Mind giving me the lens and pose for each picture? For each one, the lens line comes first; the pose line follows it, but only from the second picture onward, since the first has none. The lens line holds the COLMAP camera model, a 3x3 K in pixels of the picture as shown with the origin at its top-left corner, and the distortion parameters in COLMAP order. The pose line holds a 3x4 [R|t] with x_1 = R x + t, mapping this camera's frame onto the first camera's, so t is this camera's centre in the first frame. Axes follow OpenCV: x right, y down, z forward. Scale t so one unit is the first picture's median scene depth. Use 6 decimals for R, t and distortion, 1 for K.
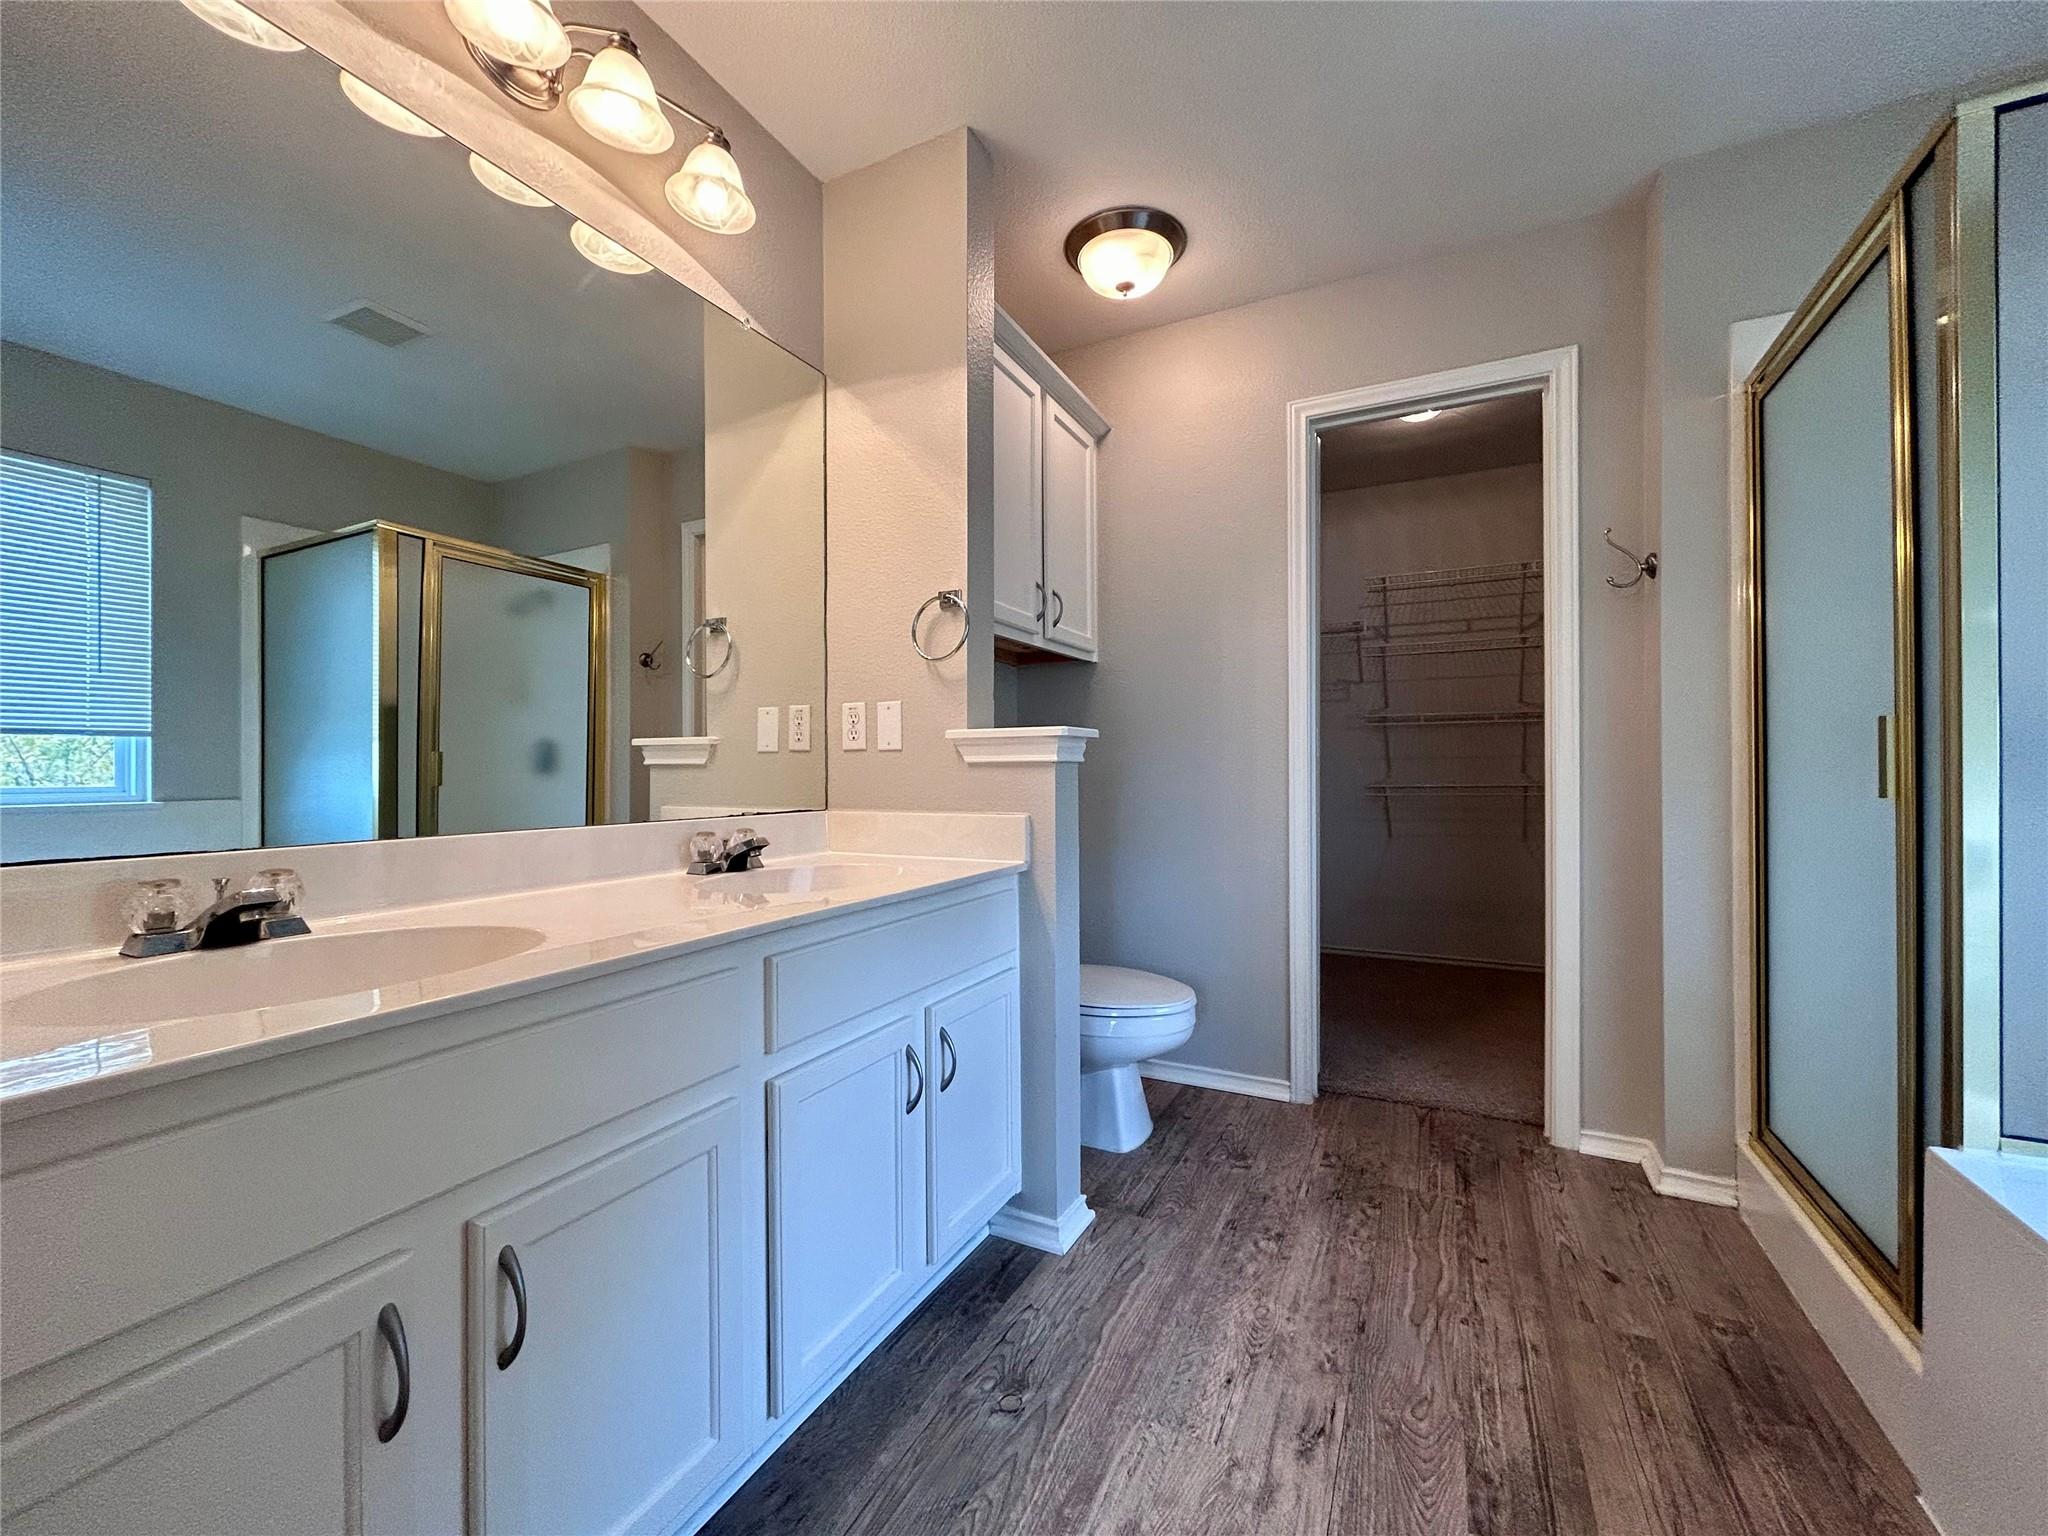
lens RADIAL K [[820.3, 0, 1016.5], [0, 820.3, 764.7], [0, 0, 1]] dist [-0.000125, -0.000249]
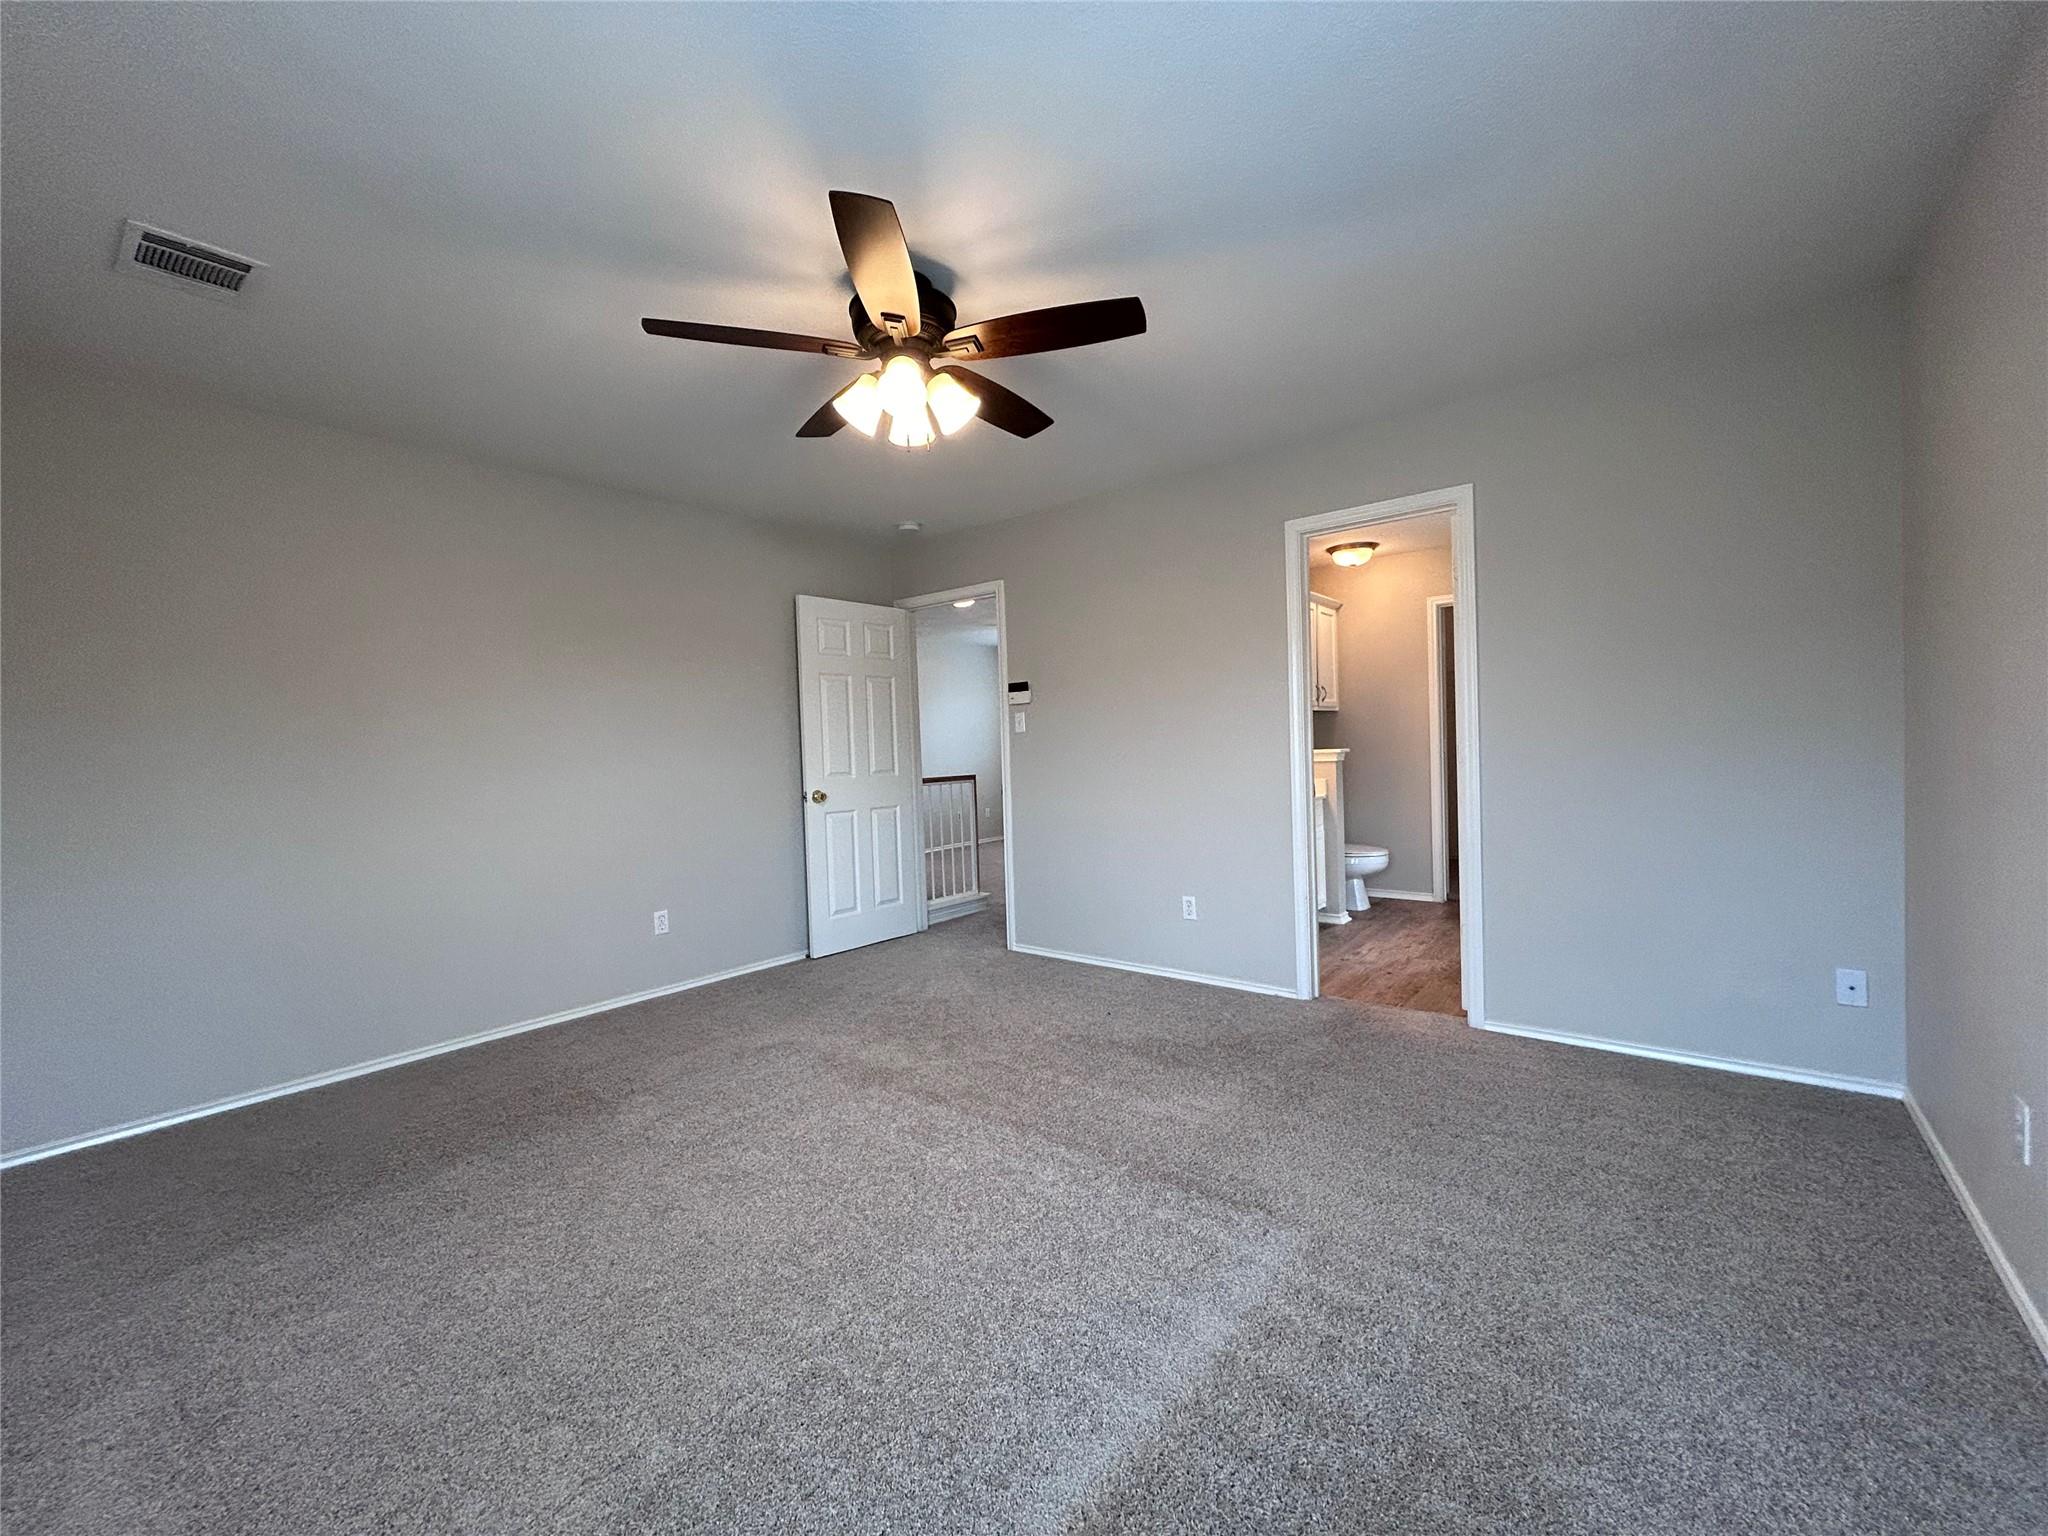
lens RADIAL K [[820.3, 0, 1032.5], [0, 820.3, 769.2], [0, 0, 1]] dist [-0.000125, -0.000249]
pose [[0.977183, -0.031547, -0.210045, -0.329317], [0.034071, 0.999384, 0.008409, -0.028773], [0.209651, -0.015374, 0.977656, -1.740188]]
